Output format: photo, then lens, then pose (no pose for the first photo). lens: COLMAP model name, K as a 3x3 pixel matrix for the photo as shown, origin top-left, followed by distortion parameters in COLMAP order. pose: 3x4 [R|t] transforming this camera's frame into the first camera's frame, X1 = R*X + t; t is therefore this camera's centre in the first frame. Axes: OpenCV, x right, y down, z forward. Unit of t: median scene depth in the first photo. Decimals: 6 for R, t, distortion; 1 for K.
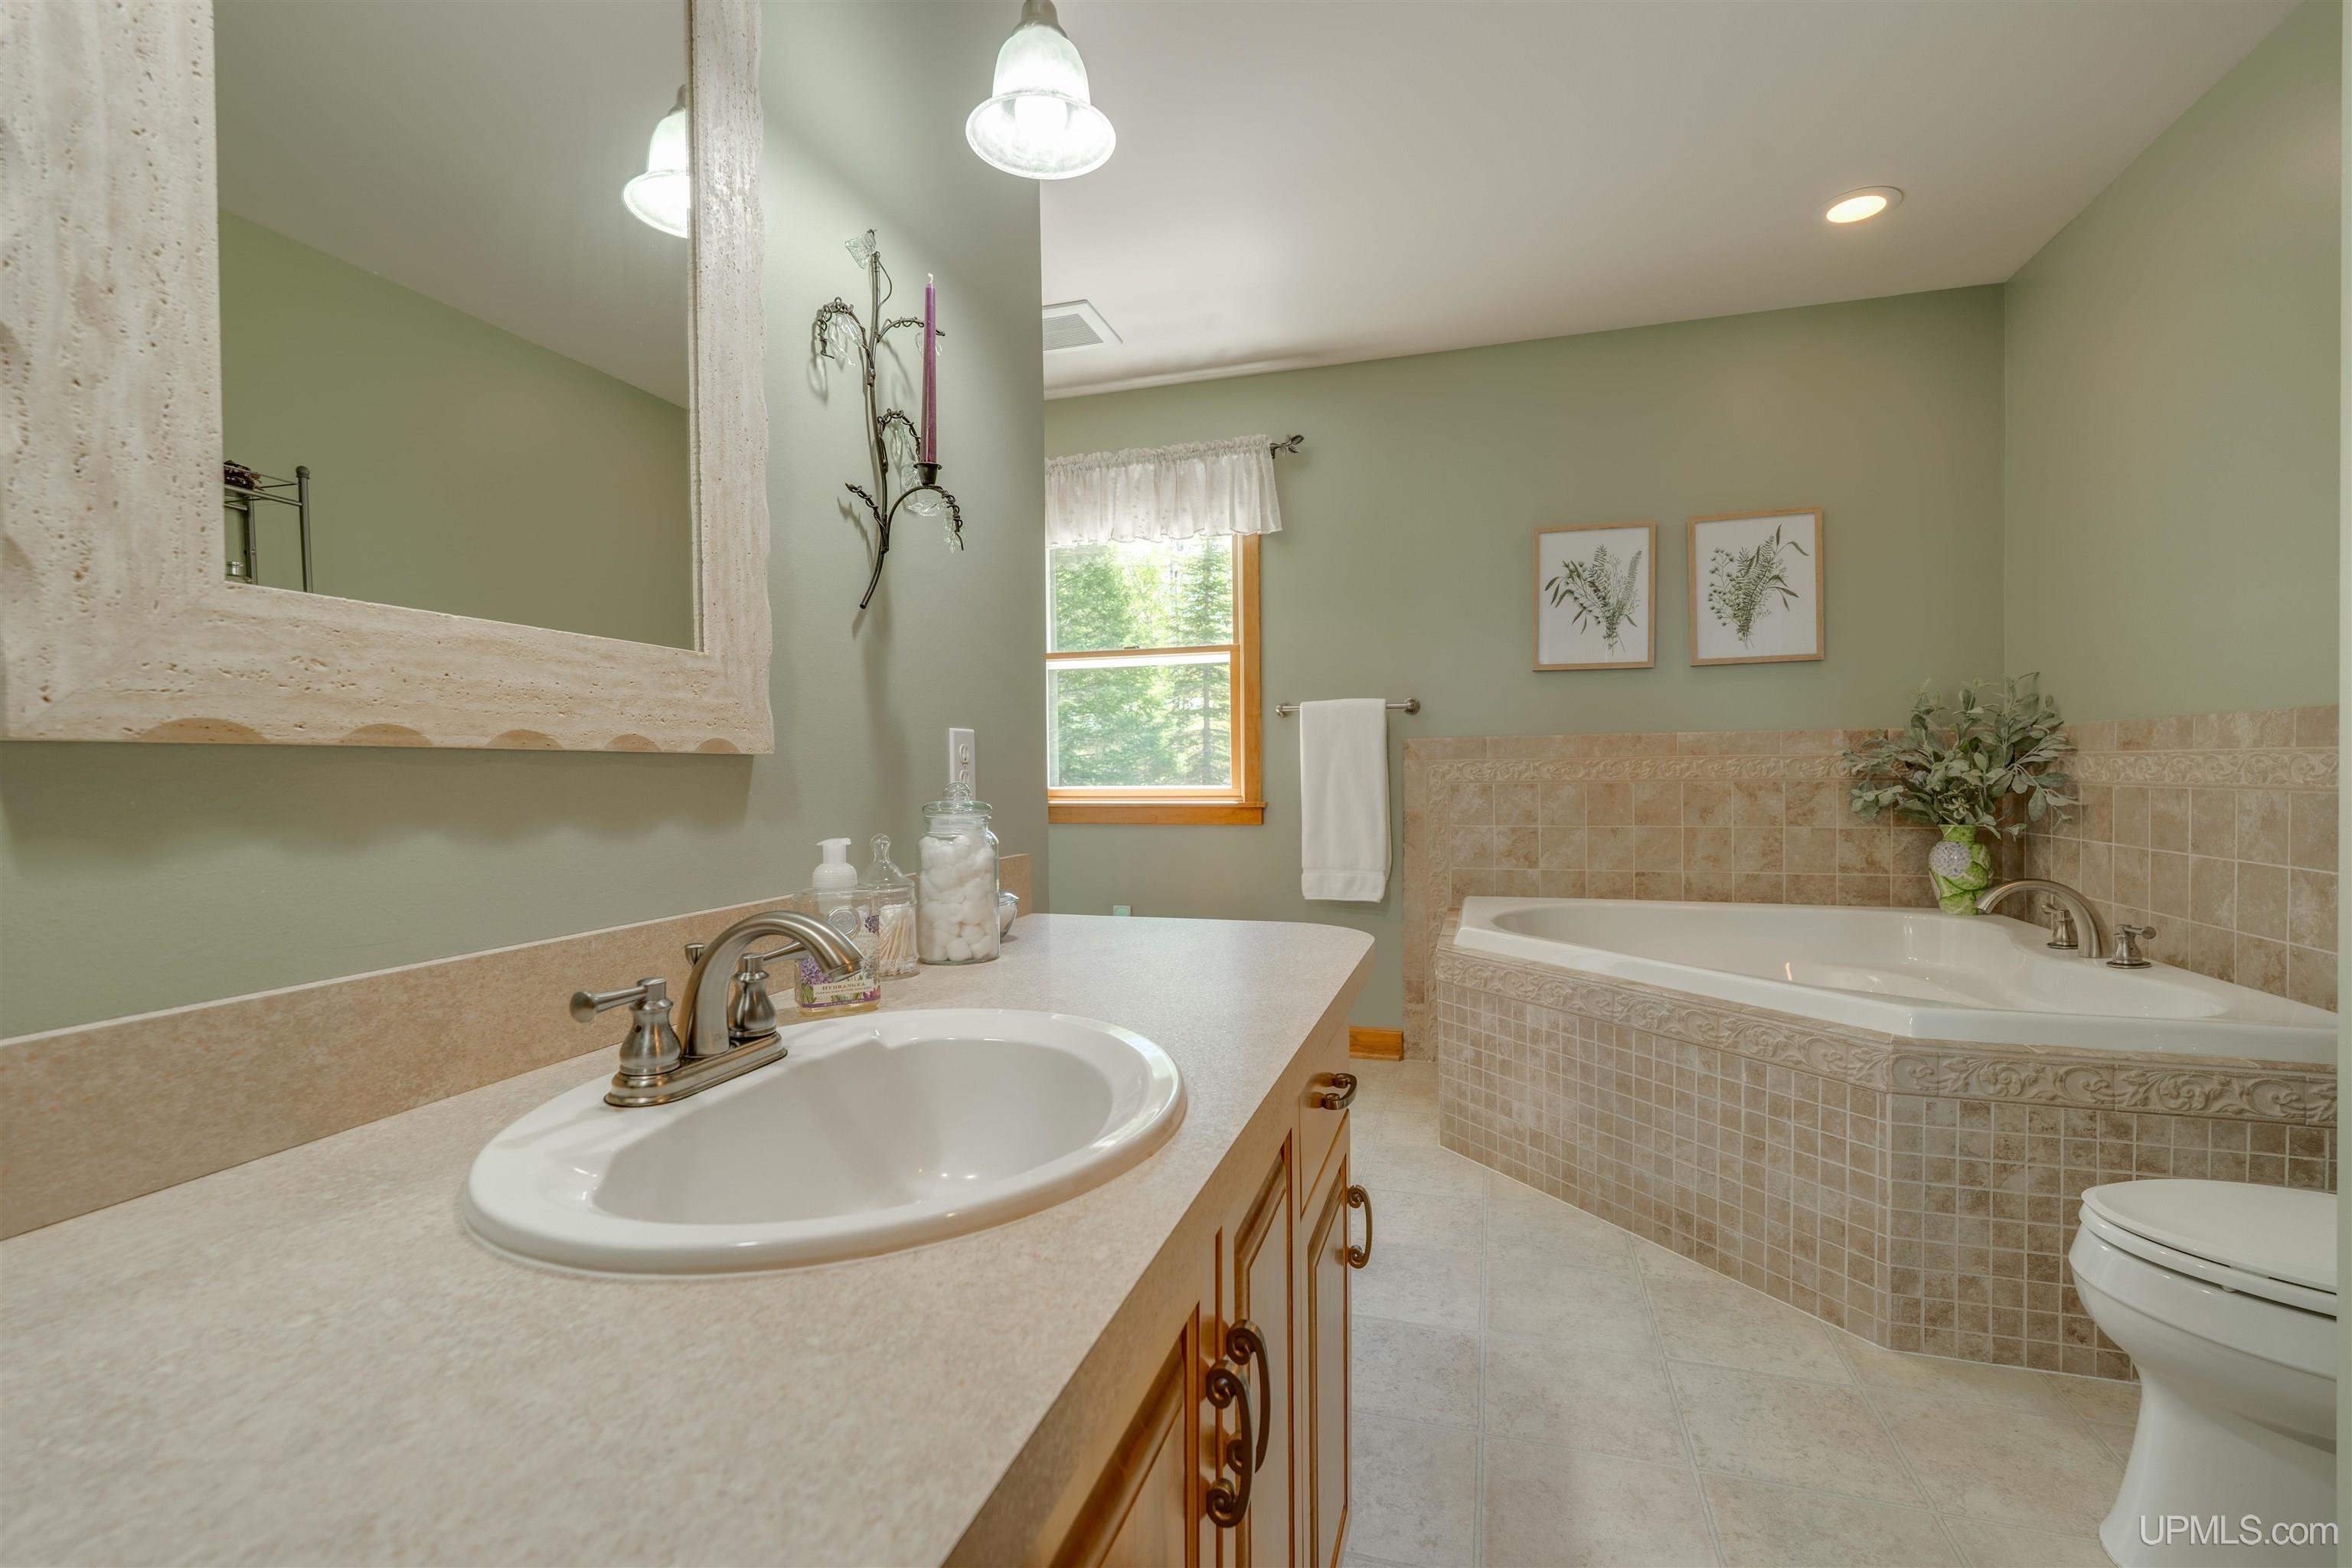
lens RADIAL K [[1021.1, 0, 1174.9], [0, 1021.1, 780.5], [0, 0, 1]] dist [-0.008885, 0.000002]
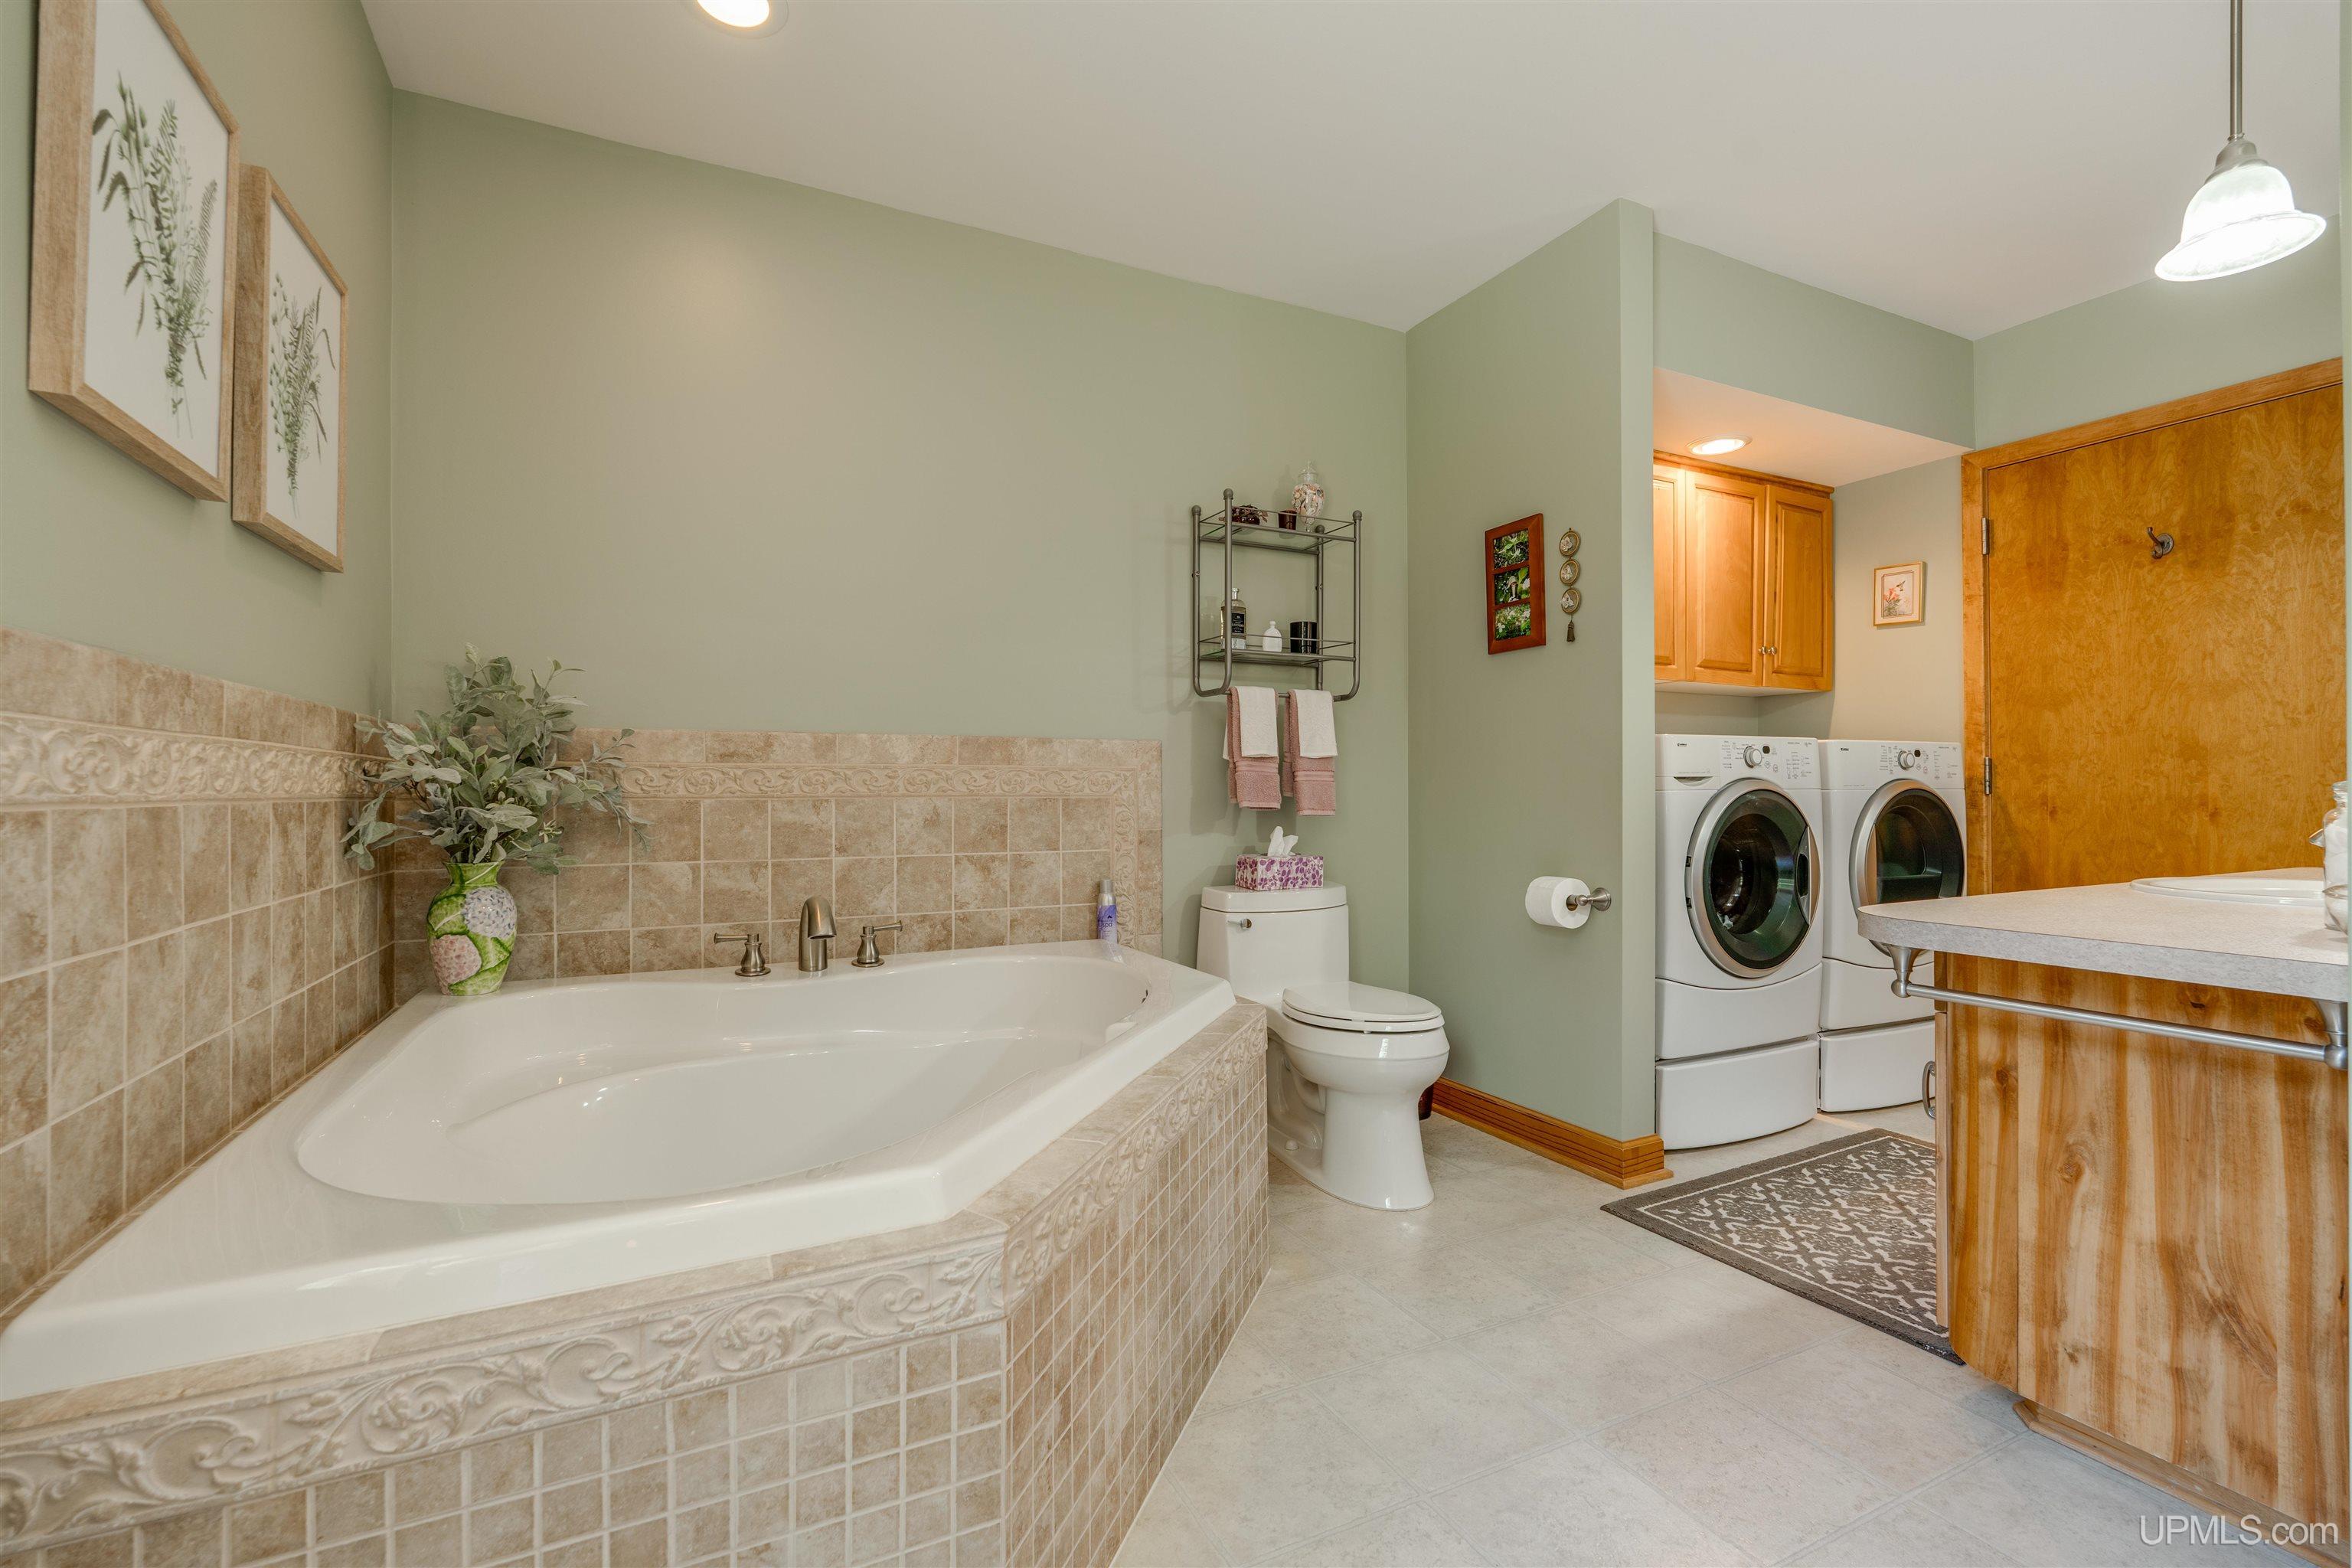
lens RADIAL K [[1021.1, 0, 1181.8], [0, 1021.1, 791.2], [0, 0, 1]] dist [-0.008885, 0.000002]
pose [[-0.684607, 0.013679, 0.728784, -0.079100], [0.020562, 0.999788, 0.000549, 0.007711], [-0.728622, 0.015361, -0.684743, 1.623980]]
